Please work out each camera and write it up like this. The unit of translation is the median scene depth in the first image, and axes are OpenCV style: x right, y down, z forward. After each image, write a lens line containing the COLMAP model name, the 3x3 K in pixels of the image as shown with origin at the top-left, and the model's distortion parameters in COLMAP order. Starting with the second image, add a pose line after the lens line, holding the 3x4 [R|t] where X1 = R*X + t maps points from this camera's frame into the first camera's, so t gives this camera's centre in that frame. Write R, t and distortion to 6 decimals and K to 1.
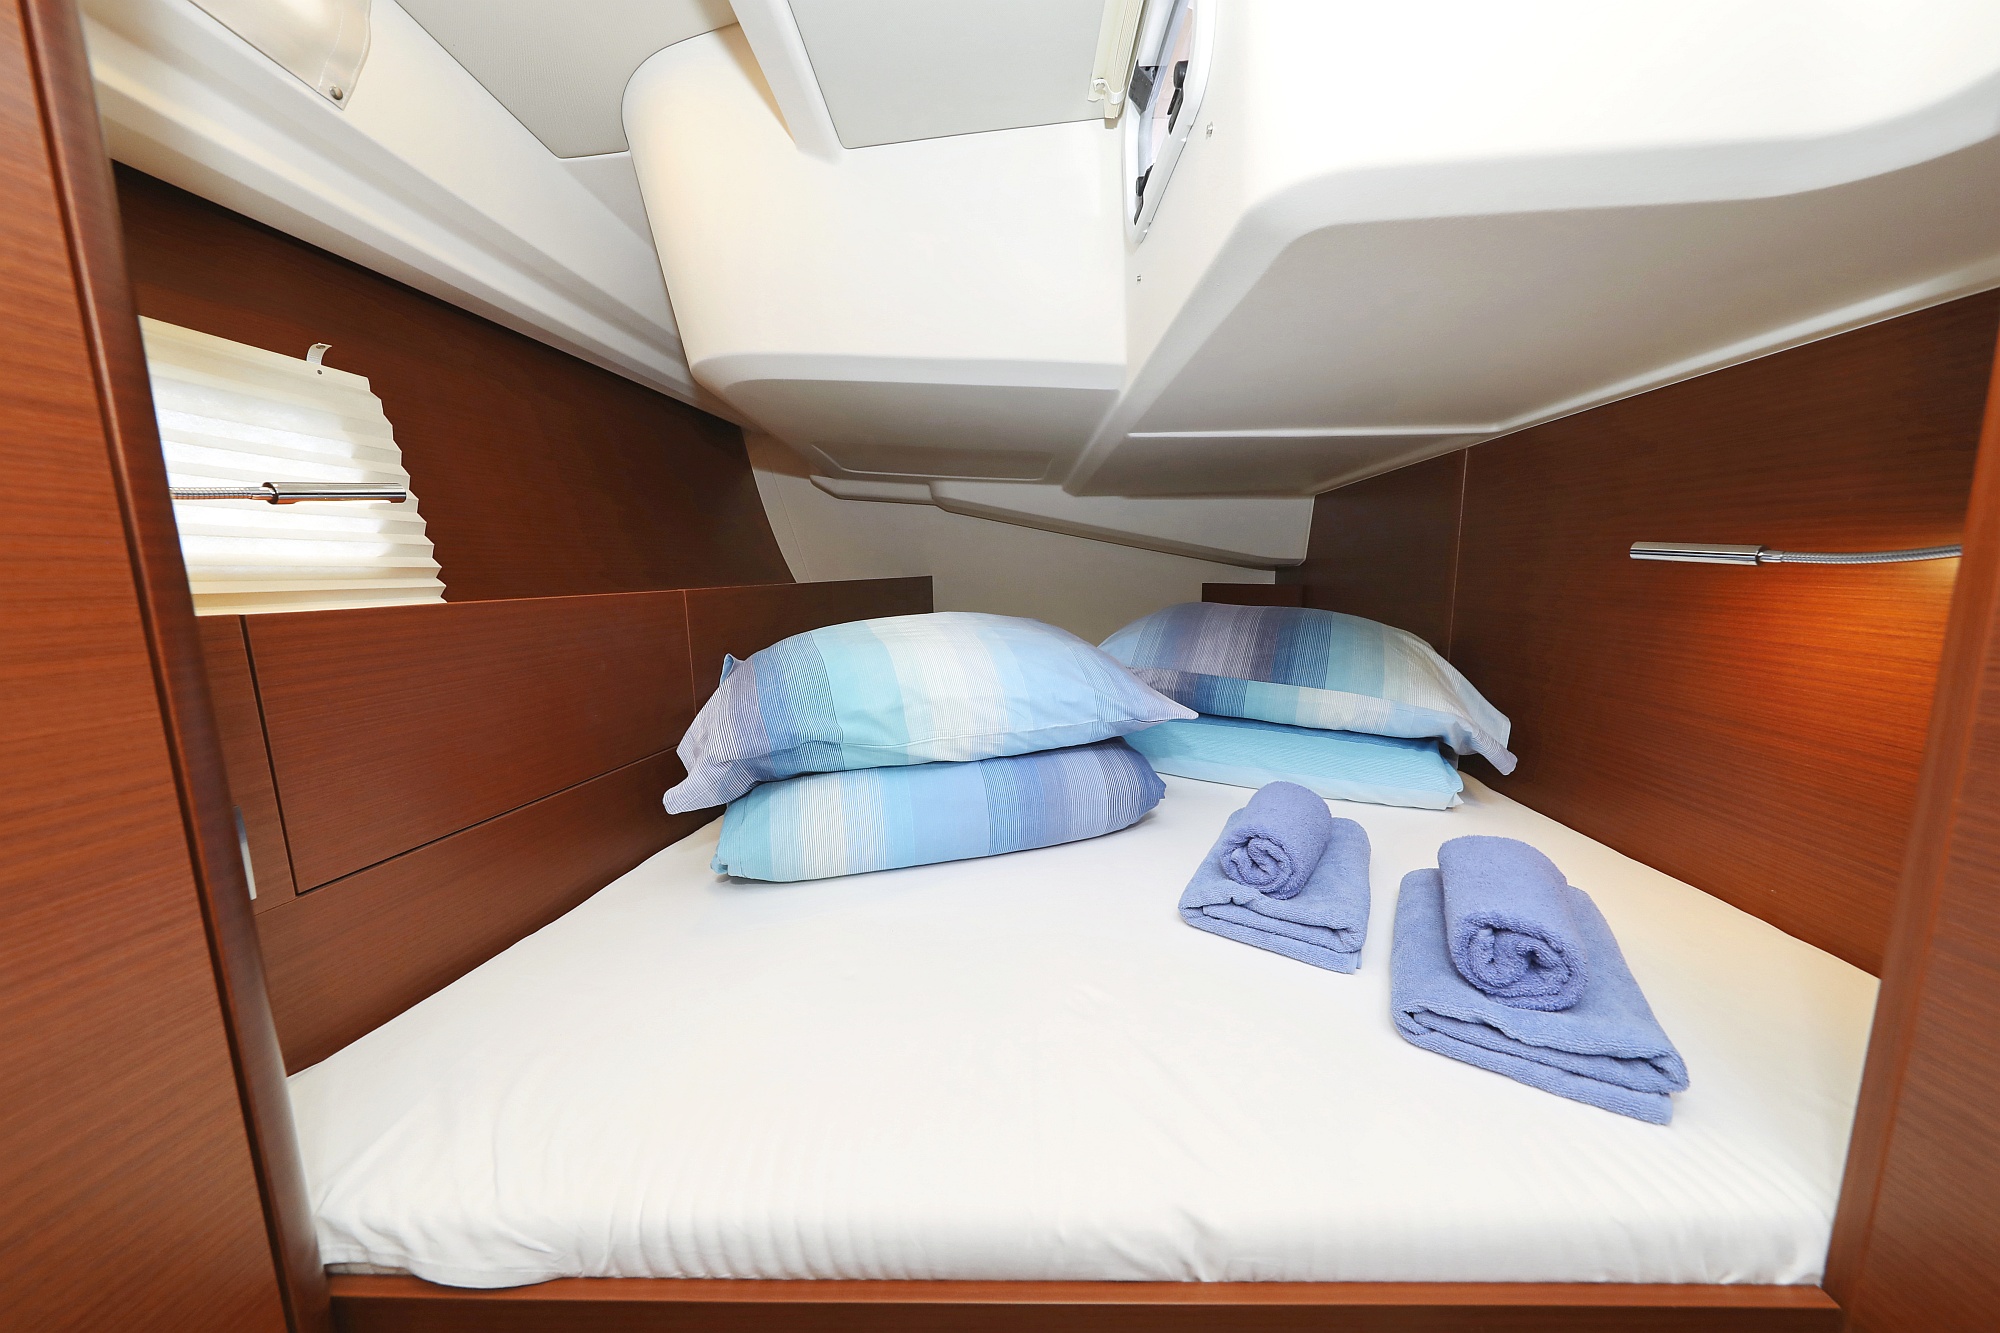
lens RADIAL K [[601.4, 0, 1006.1], [0, 601.4, 708.5], [0, 0, 1]] dist [0.000251, -0.000026]
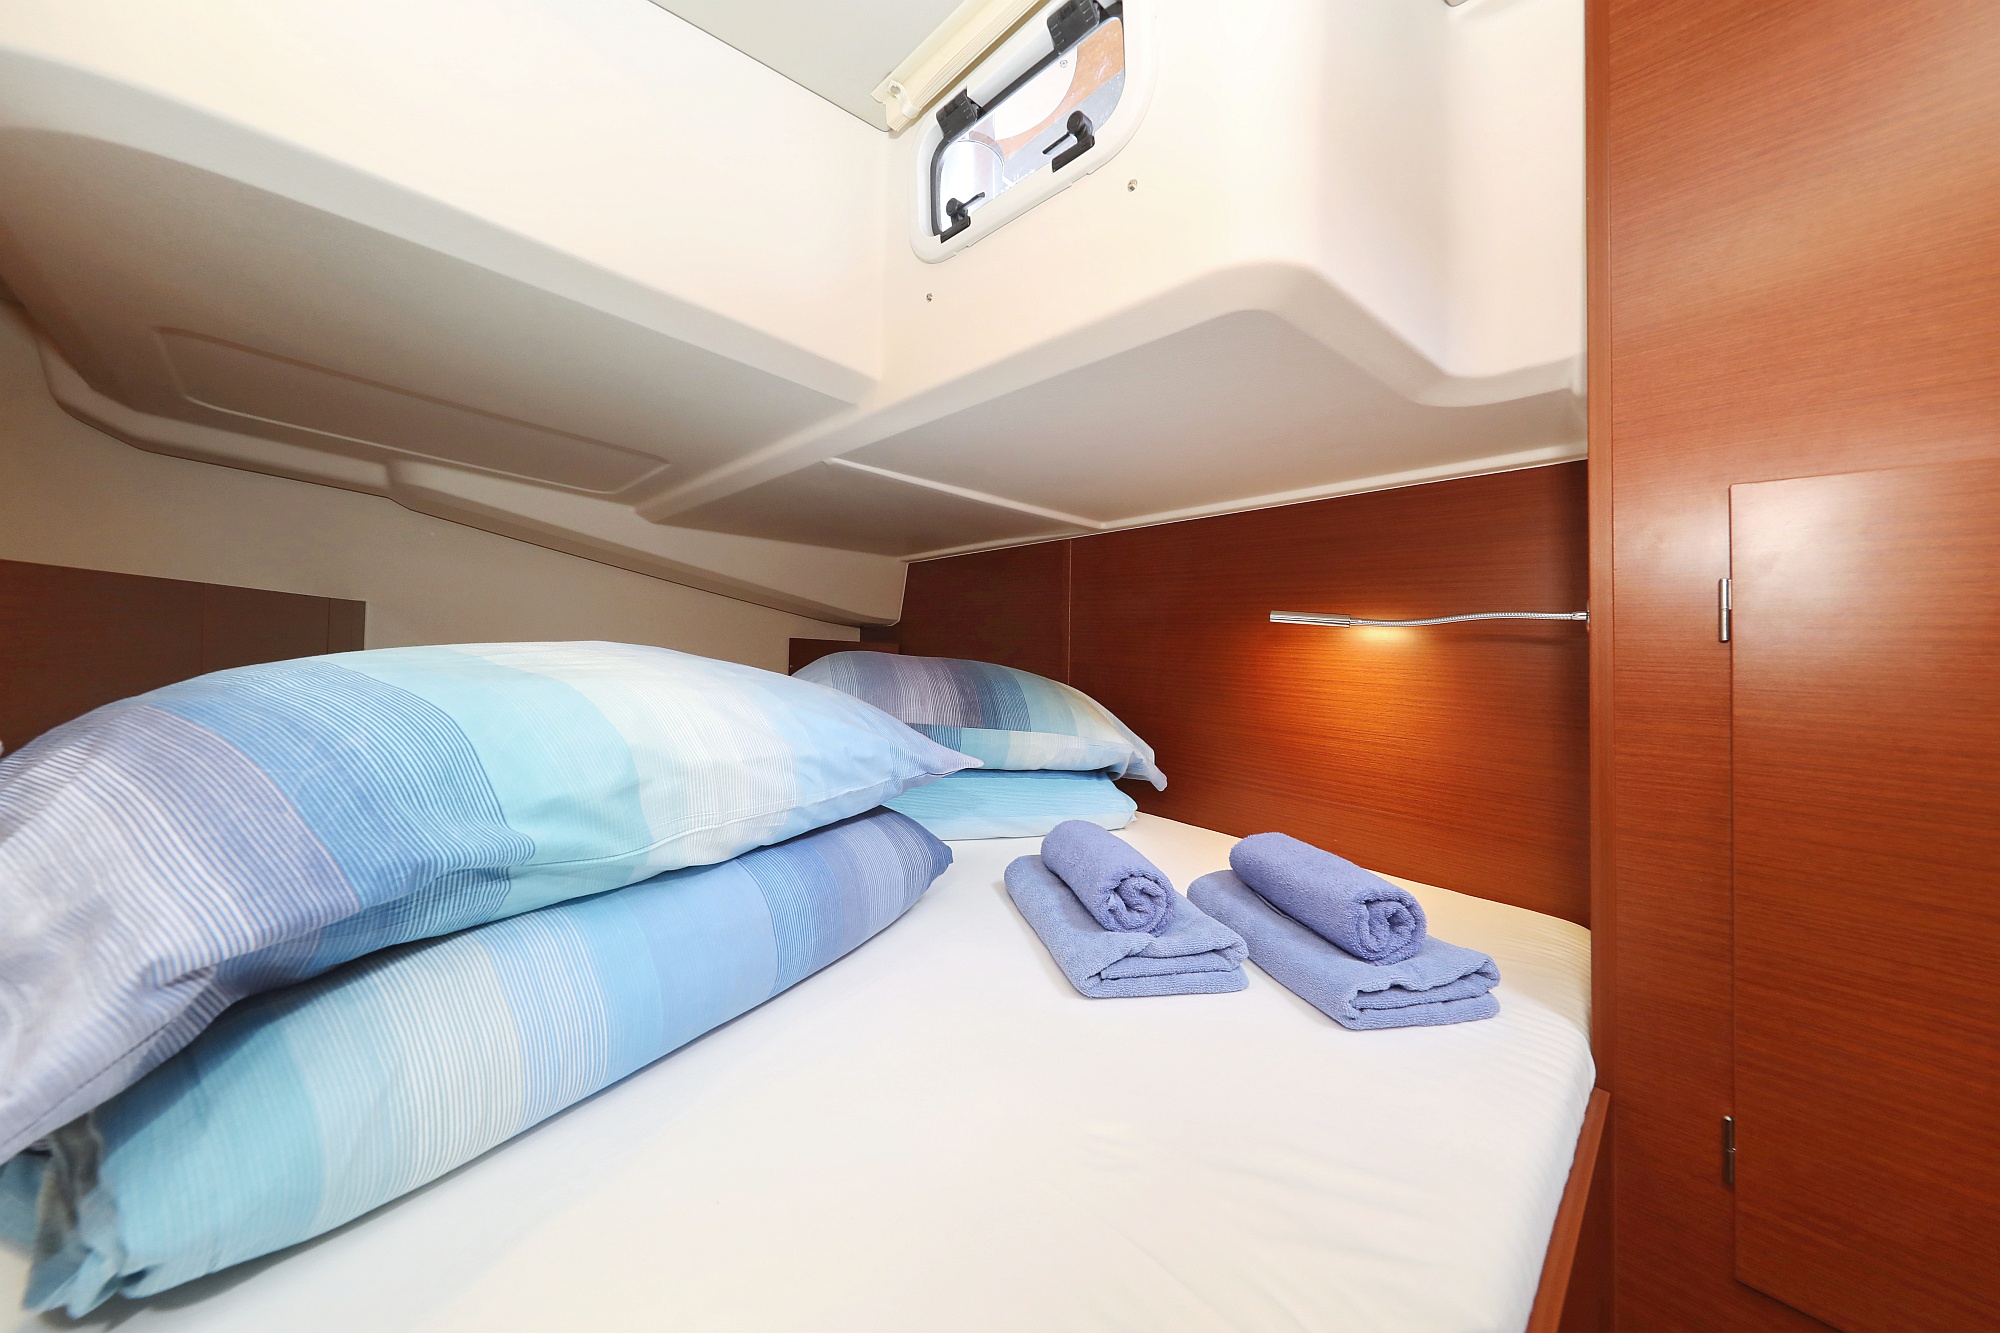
lens RADIAL K [[618.0, 0, 978.3], [0, 618.0, 676.8], [0, 0, 1]] dist [-0.001550, 0.000099]
pose [[0.724223, 0.019183, 0.689299, -0.338371], [0.091207, 0.988166, -0.123329, -0.001808], [-0.683507, 0.152186, 0.713903, 0.312249]]
